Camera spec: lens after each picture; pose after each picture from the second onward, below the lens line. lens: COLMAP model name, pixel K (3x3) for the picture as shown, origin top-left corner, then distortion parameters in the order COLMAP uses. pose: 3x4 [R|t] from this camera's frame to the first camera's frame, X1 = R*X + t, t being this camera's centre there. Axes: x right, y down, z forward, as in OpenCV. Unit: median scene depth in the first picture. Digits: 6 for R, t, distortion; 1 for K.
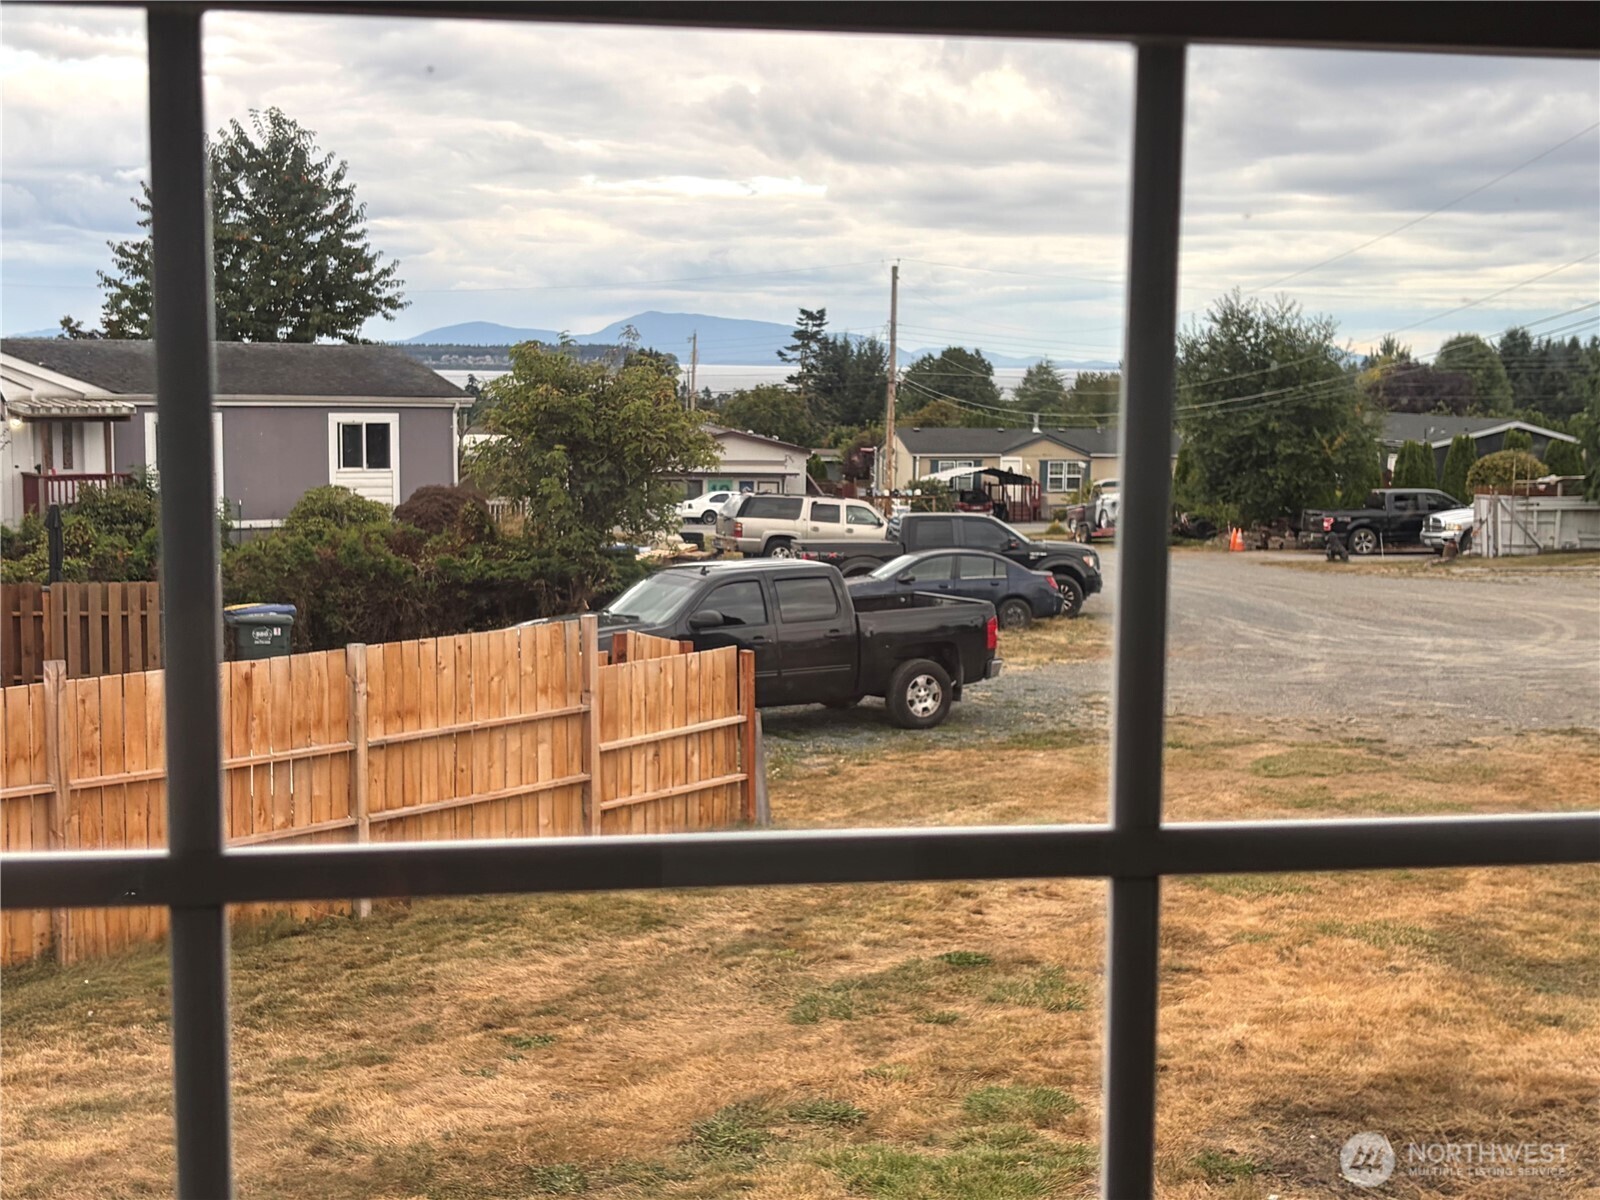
lens RADIAL K [[2158.2, 0, 799.8], [0, 2158.2, 604.9], [0, 0, 1]] dist [0.074091, 0.000000]
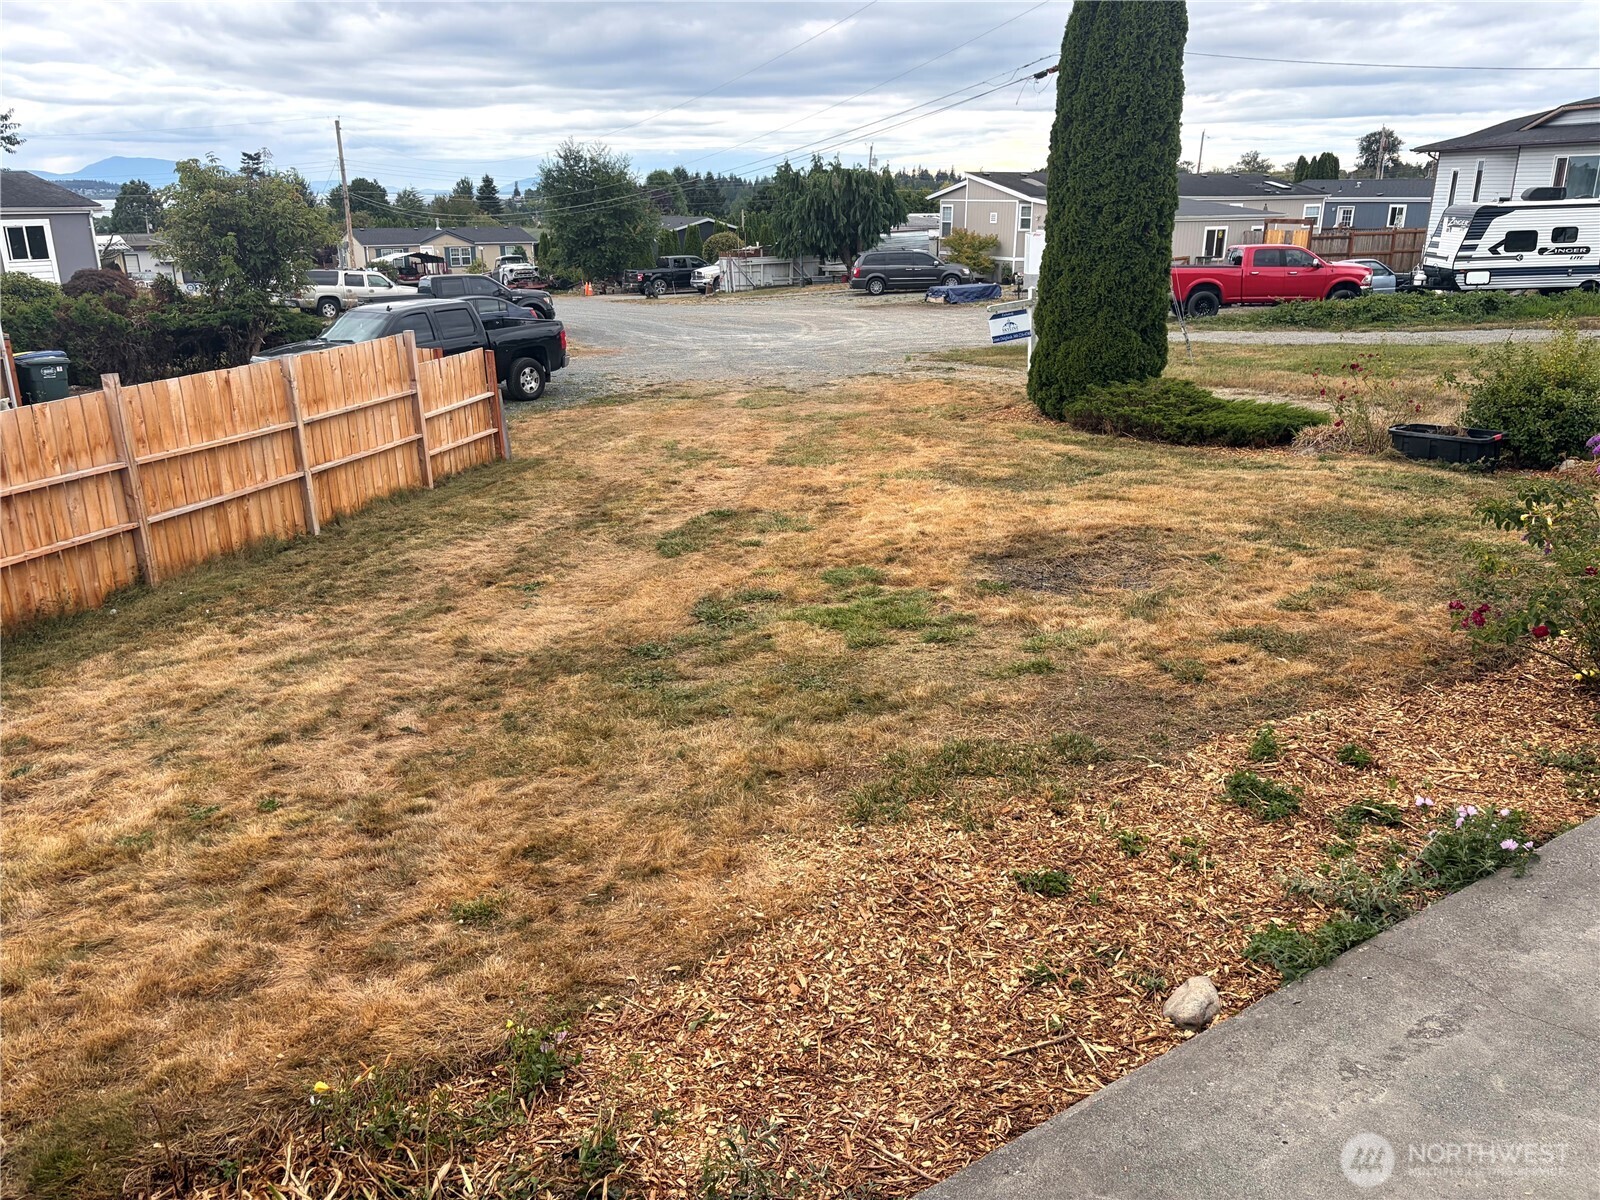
lens RADIAL K [[1208.3, 0, 788.0], [0, 1208.3, 583.4], [0, 0, 1]] dist [0.040042, -0.041290]
pose [[0.912192, -0.138828, 0.385528, -0.142961], [0.058946, 0.975531, 0.211815, 0.008842], [-0.405500, -0.170490, 0.898055, 0.051888]]
